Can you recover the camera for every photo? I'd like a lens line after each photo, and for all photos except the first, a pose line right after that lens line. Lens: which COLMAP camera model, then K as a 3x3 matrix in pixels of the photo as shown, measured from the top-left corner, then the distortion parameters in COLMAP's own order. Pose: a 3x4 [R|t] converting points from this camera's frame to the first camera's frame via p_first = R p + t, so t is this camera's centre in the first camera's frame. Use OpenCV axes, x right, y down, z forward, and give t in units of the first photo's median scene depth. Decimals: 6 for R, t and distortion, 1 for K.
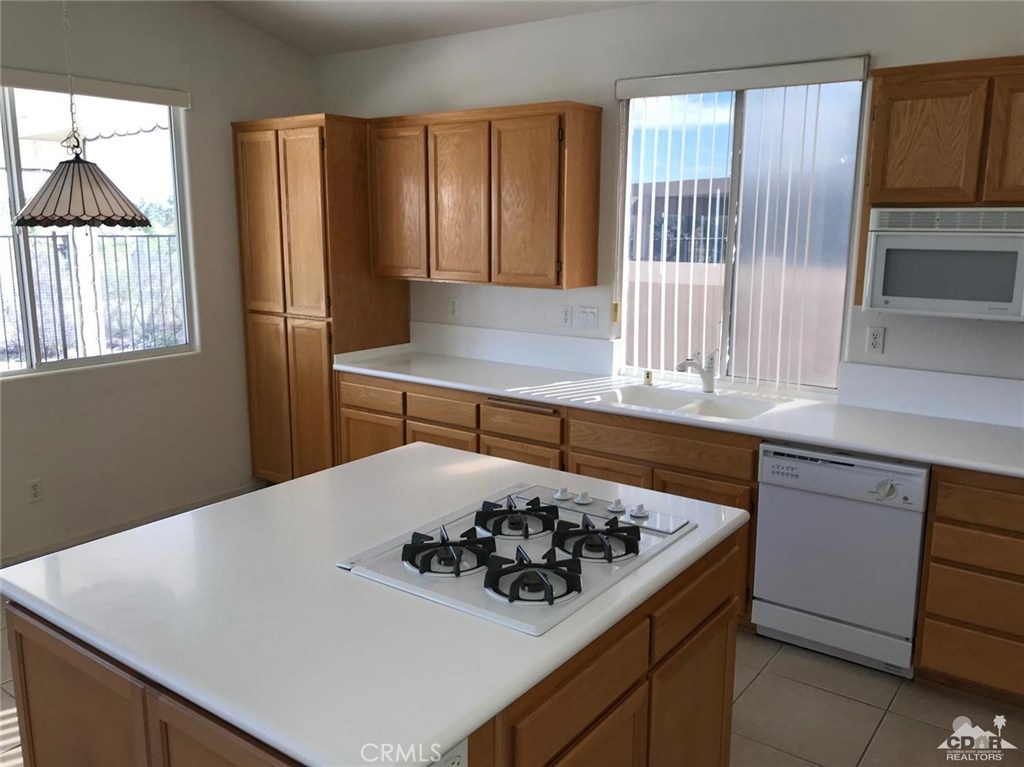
lens RADIAL K [[839.7, 0, 510.9], [0, 839.7, 380.0], [0, 0, 1]] dist [0.022396, 0.002940]
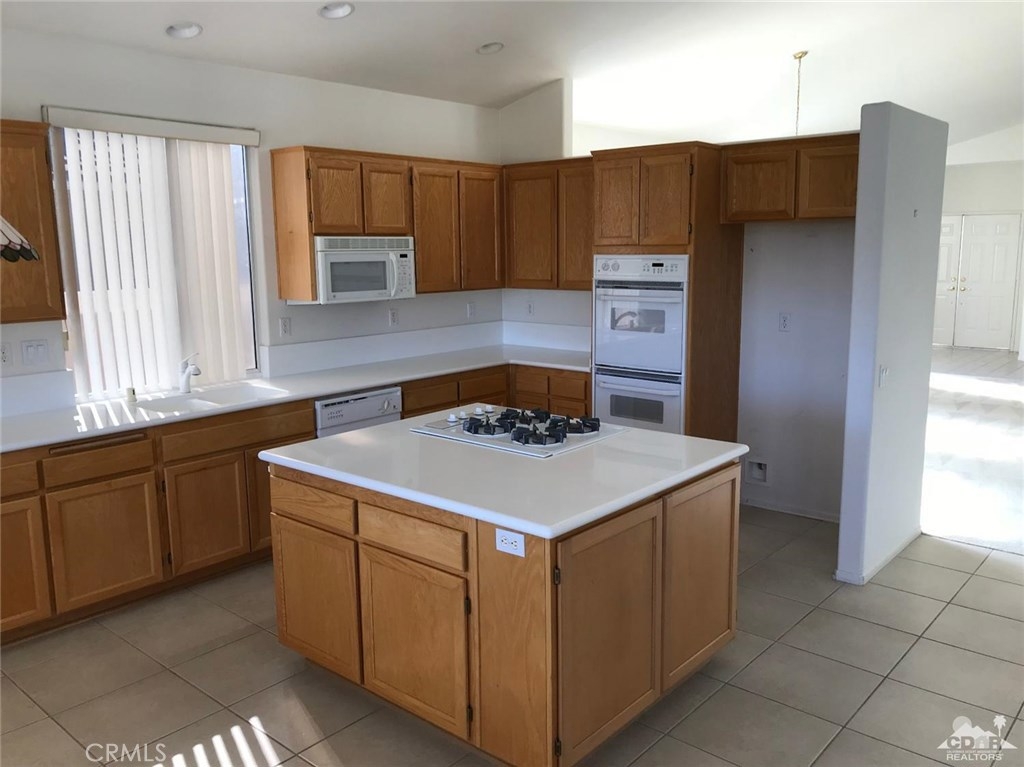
lens RADIAL K [[839.7, 0, 510.9], [0, 839.7, 380.0], [0, 0, 1]] dist [0.022396, 0.002940]
pose [[0.078358, -0.164057, 0.983334, -0.977223], [0.200719, 0.968764, 0.145632, -0.092440], [-0.976510, 0.185962, 0.108839, 0.482383]]
